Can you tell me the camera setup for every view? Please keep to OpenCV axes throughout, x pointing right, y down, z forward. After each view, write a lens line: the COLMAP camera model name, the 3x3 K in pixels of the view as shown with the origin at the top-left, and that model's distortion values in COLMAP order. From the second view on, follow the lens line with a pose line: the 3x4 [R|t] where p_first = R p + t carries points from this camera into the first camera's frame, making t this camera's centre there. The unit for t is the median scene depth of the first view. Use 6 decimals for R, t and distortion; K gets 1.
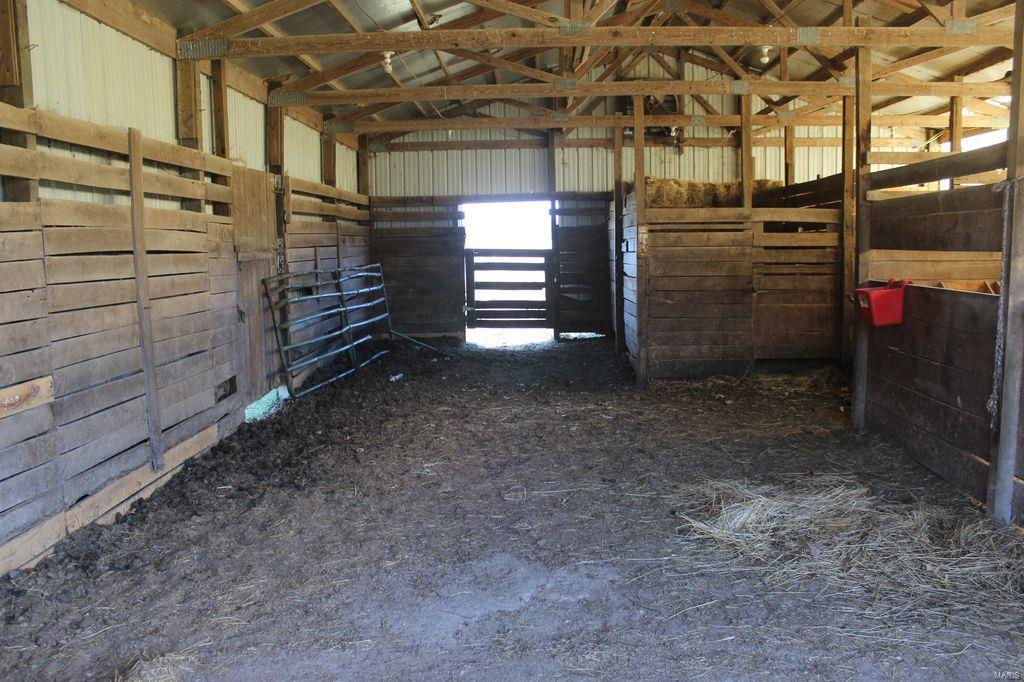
lens RADIAL K [[843.1, 0, 512.0], [0, 843.1, 341.0], [0, 0, 1]] dist [-0.168802, 0.138016]
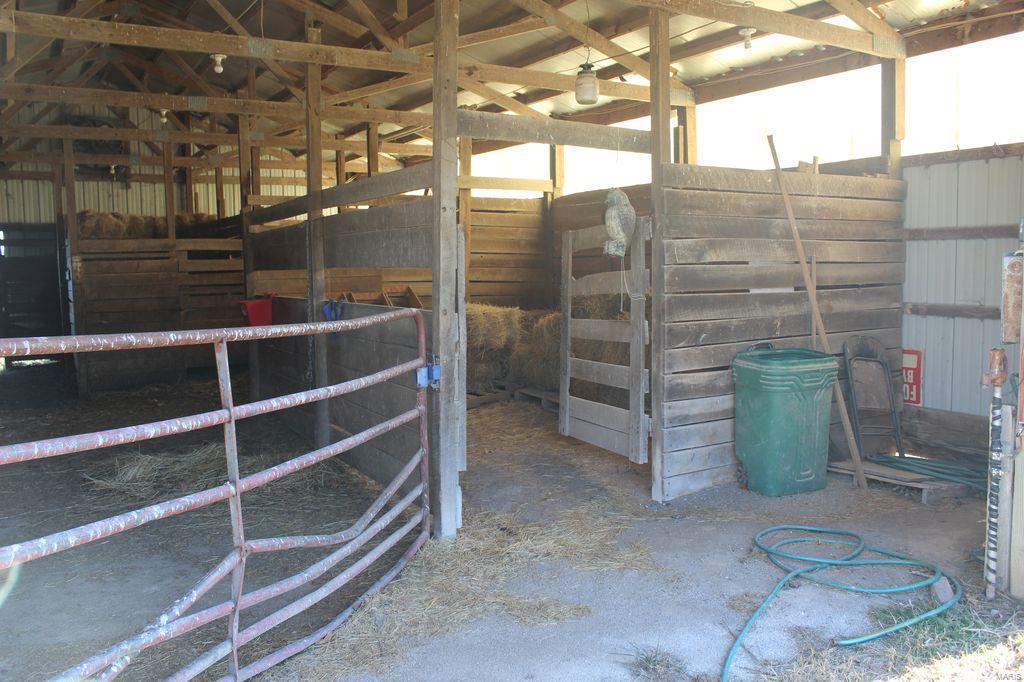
lens RADIAL K [[843.1, 0, 512.0], [0, 843.1, 341.0], [0, 0, 1]] dist [-0.168802, 0.138016]
pose [[0.832381, -0.049588, 0.551980, 0.036316], [0.068540, 0.997554, -0.013741, 0.031424], [-0.549949, 0.049270, 0.833744, -0.218561]]
